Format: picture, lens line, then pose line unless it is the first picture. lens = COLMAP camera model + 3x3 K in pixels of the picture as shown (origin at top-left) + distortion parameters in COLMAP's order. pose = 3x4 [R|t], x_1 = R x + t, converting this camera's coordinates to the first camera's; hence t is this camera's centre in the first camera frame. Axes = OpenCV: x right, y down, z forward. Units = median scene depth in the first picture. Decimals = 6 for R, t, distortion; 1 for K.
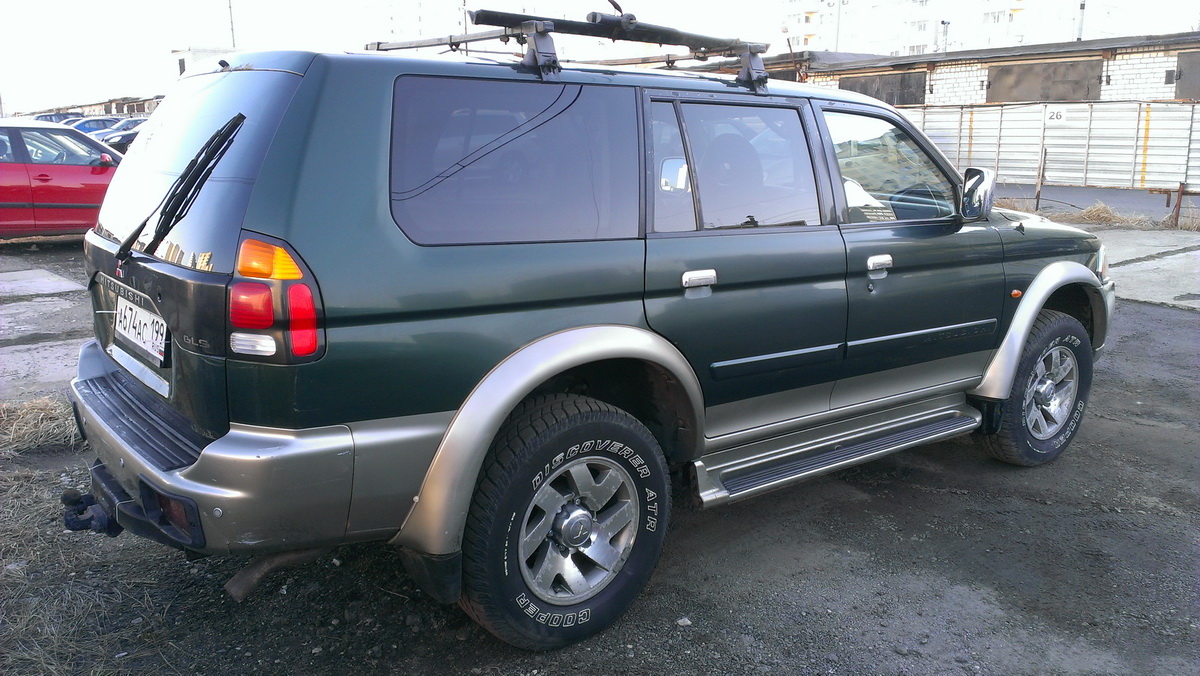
lens RADIAL K [[979.6, 0, 600.0], [0, 979.6, 338.0], [0, 0, 1]] dist [0.005450, 0.003075]
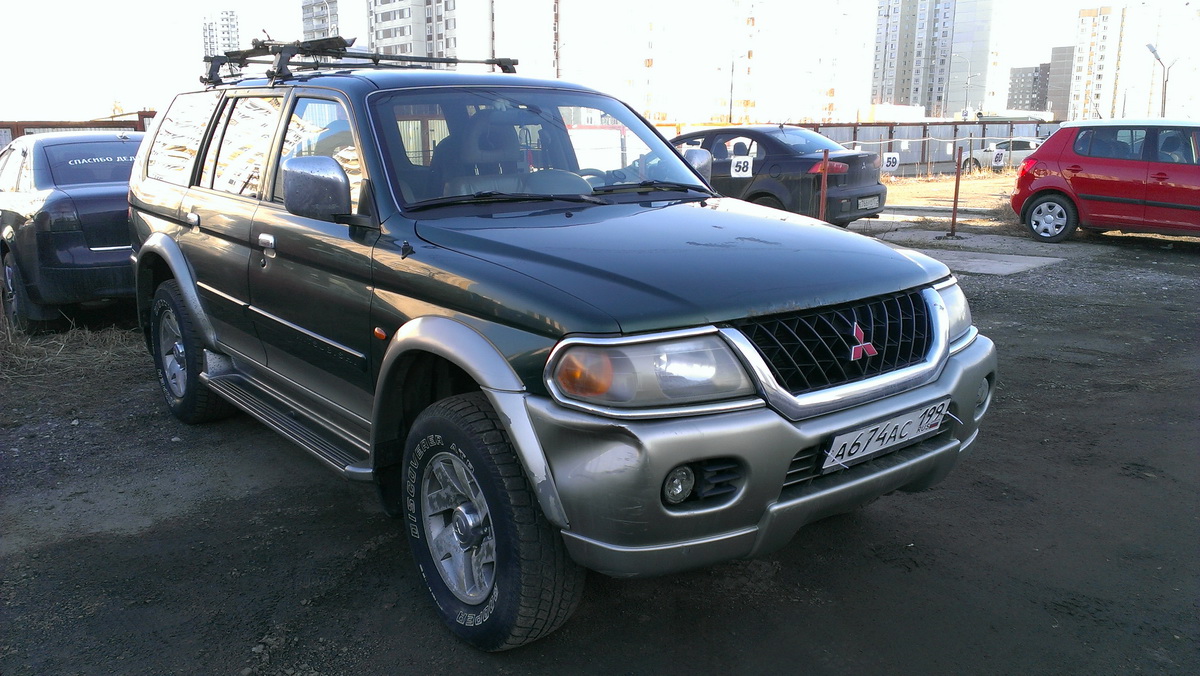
lens RADIAL K [[979.6, 0, 600.0], [0, 979.6, 338.0], [0, 0, 1]] dist [0.005450, 0.003075]
pose [[0.000236, 0.197540, -0.980295, 1.389037], [-0.201478, 0.960201, 0.193443, -0.263916], [0.979493, 0.197463, 0.040027, 1.380291]]
